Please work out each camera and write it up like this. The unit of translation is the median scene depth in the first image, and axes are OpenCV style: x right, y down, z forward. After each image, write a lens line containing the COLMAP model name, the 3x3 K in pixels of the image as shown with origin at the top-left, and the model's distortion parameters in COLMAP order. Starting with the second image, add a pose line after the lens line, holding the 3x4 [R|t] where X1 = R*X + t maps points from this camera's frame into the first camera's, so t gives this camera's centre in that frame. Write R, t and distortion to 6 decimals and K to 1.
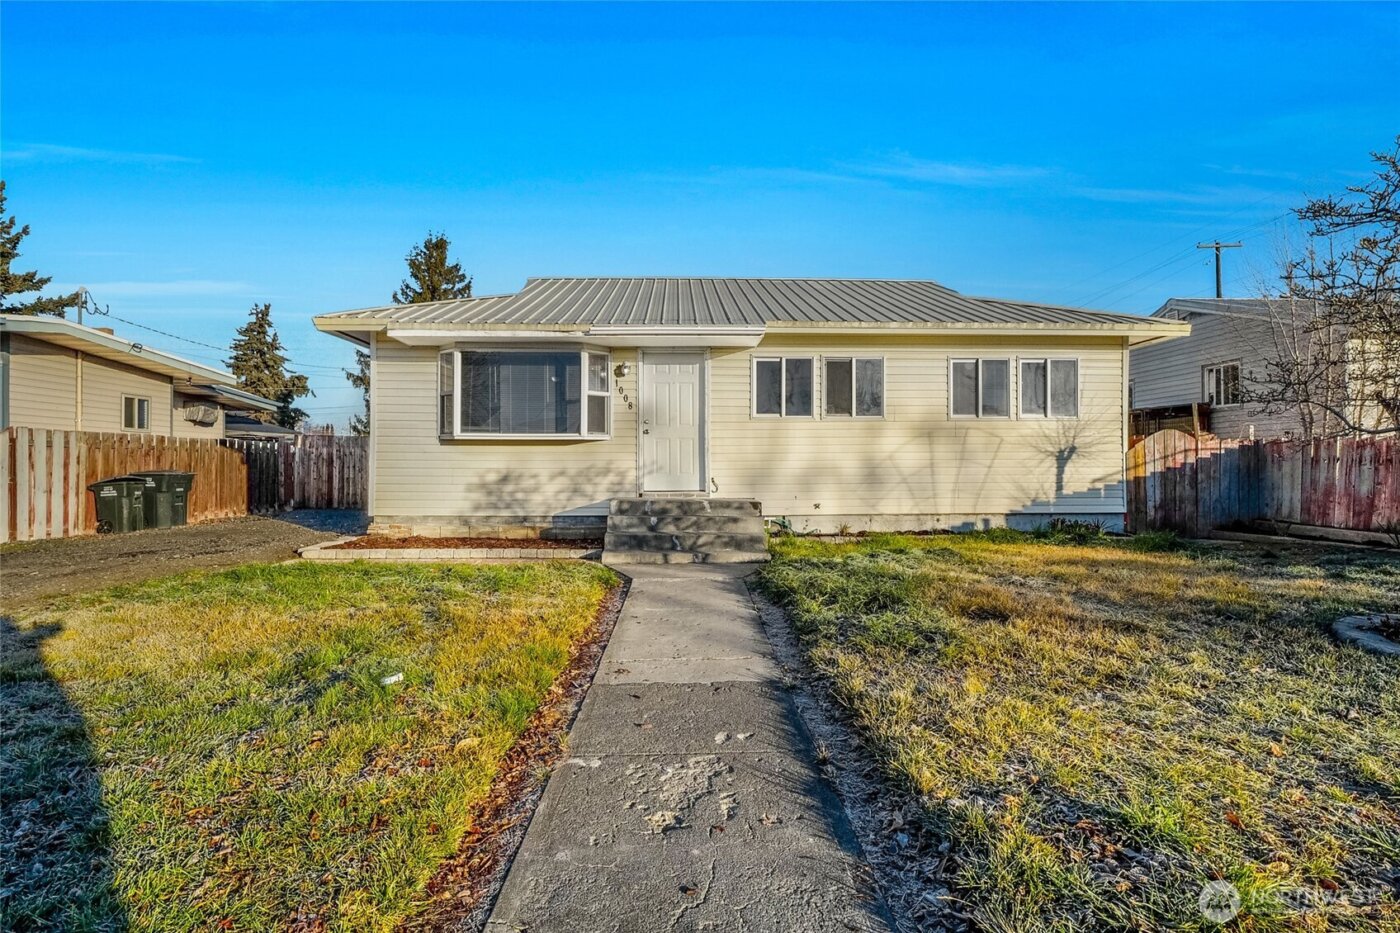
lens RADIAL K [[653.4, 0, 704.6], [0, 653.4, 466.1], [0, 0, 1]] dist [-0.006466, -0.002103]
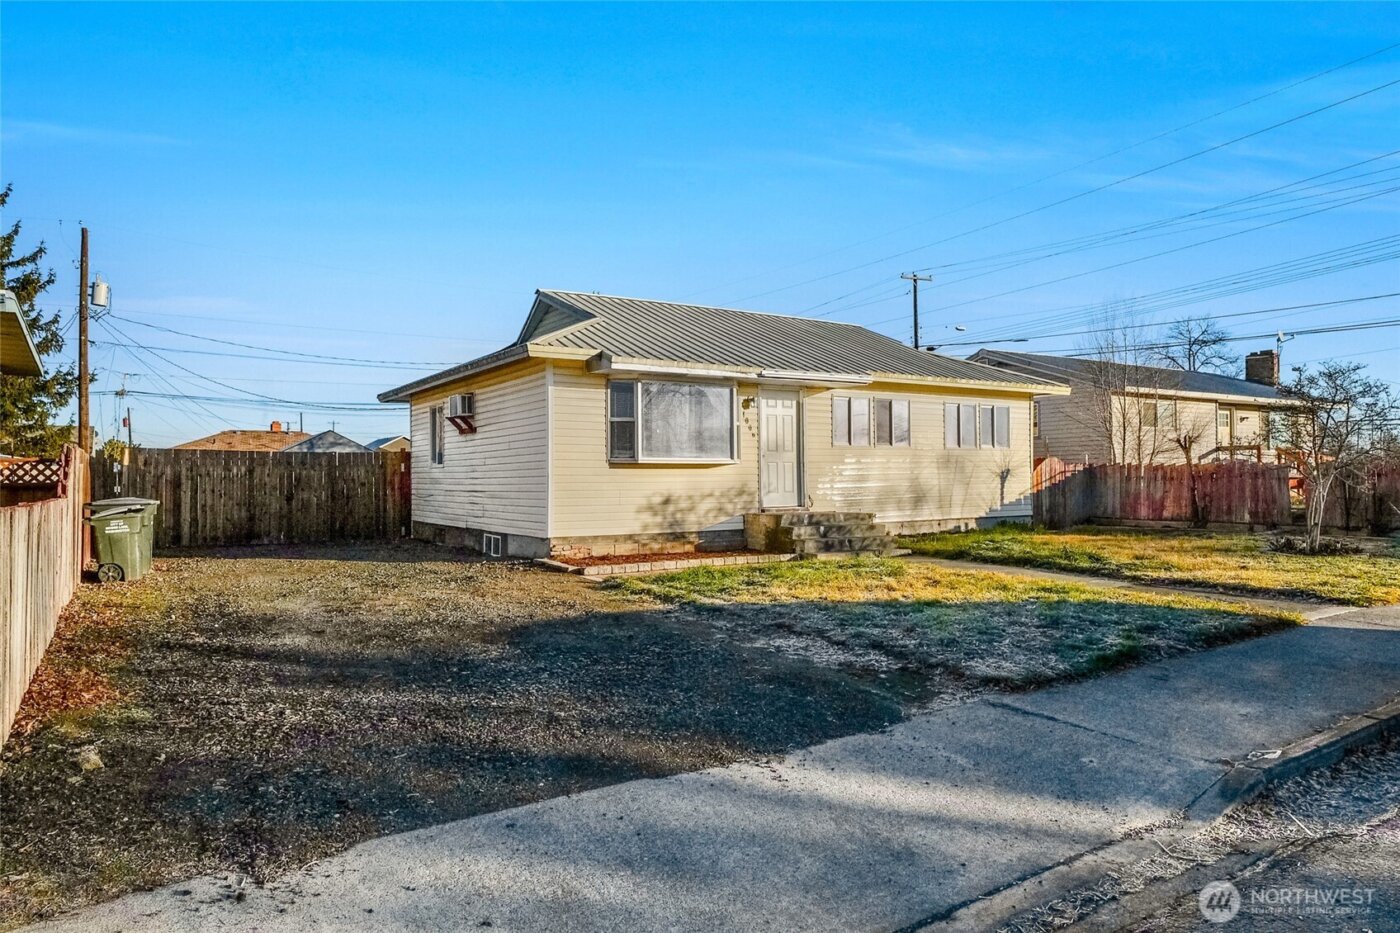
lens RADIAL K [[887.2, 0, 695.9], [0, 887.2, 467.0], [0, 0, 1]] dist [-0.005160, 0.000165]
pose [[0.851992, -0.001075, 0.523554, -1.024218], [0.007181, 0.999928, -0.009634, -0.021001], [-0.523506, 0.011968, 0.851938, -0.278108]]
